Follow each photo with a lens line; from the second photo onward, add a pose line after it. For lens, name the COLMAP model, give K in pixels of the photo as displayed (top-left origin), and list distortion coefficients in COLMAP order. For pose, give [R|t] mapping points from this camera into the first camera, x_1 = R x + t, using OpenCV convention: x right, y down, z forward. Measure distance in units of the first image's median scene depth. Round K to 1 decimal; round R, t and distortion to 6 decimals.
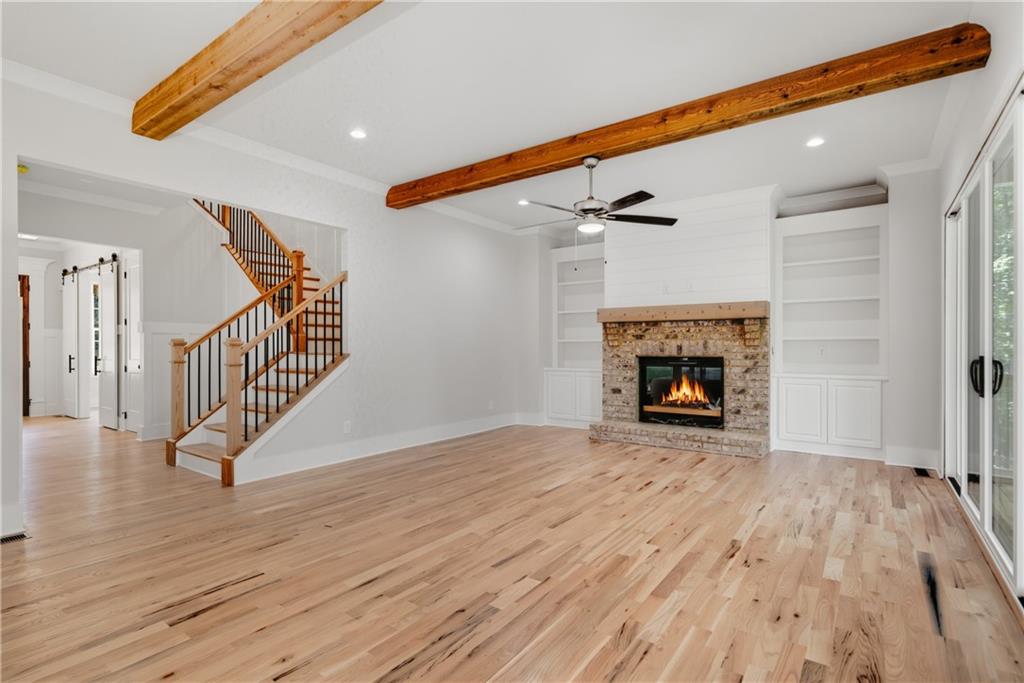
lens RADIAL K [[500.3, 0, 509.5], [0, 500.3, 347.1], [0, 0, 1]] dist [-0.002028, 0.000172]
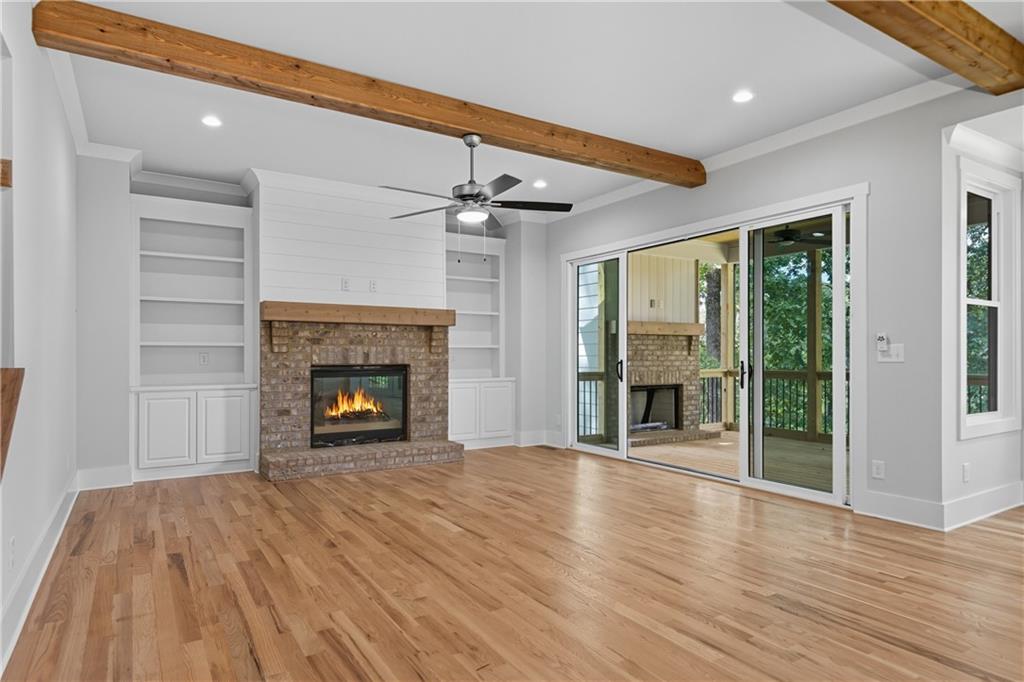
lens RADIAL K [[591.8, 0, 507.7], [0, 591.8, 354.1], [0, 0, 1]] dist [0.000865, -0.001776]
pose [[0.371384, 0.002006, 0.928477, -0.573197], [-0.001720, 0.999997, -0.001472, 0.001157], [-0.928478, -0.001050, 0.371387, 0.422832]]
